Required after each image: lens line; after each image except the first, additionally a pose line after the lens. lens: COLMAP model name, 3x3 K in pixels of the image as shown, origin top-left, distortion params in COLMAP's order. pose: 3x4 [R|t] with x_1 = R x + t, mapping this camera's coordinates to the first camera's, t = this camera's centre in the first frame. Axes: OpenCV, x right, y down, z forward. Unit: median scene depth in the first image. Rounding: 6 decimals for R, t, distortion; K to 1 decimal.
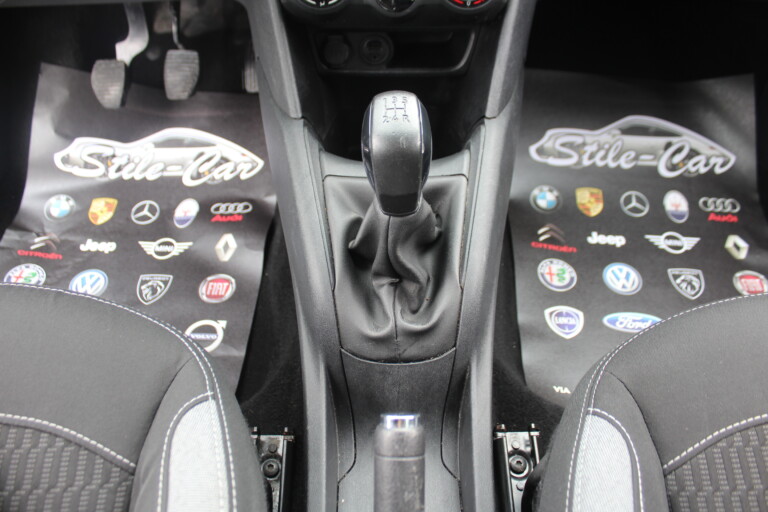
lens RADIAL K [[665.0, 0, 384.0], [0, 665.0, 256.0], [0, 0, 1]] dist [-0.180207, 0.169392]
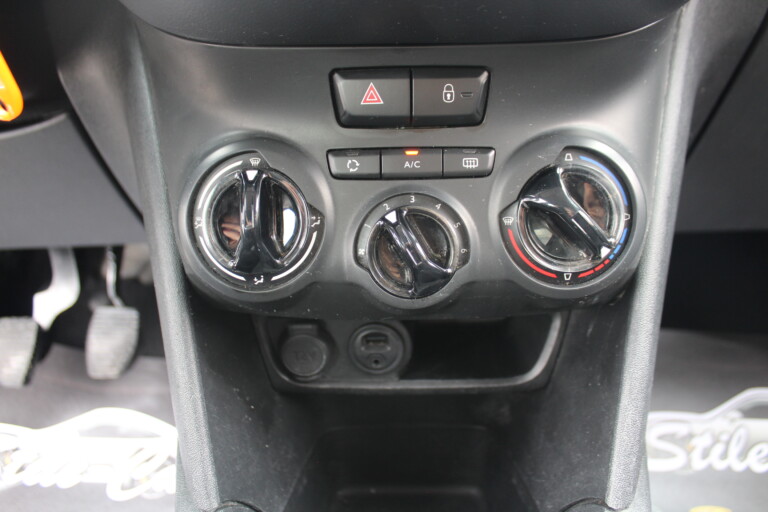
lens RADIAL K [[665.0, 0, 384.0], [0, 665.0, 256.0], [0, 0, 1]] dist [-0.180207, 0.169392]
pose [[0.999376, -0.007335, -0.034548, 0.007856], [-0.003995, 0.948442, -0.316925, -0.143258], [0.035091, 0.316866, 0.947821, 0.304588]]
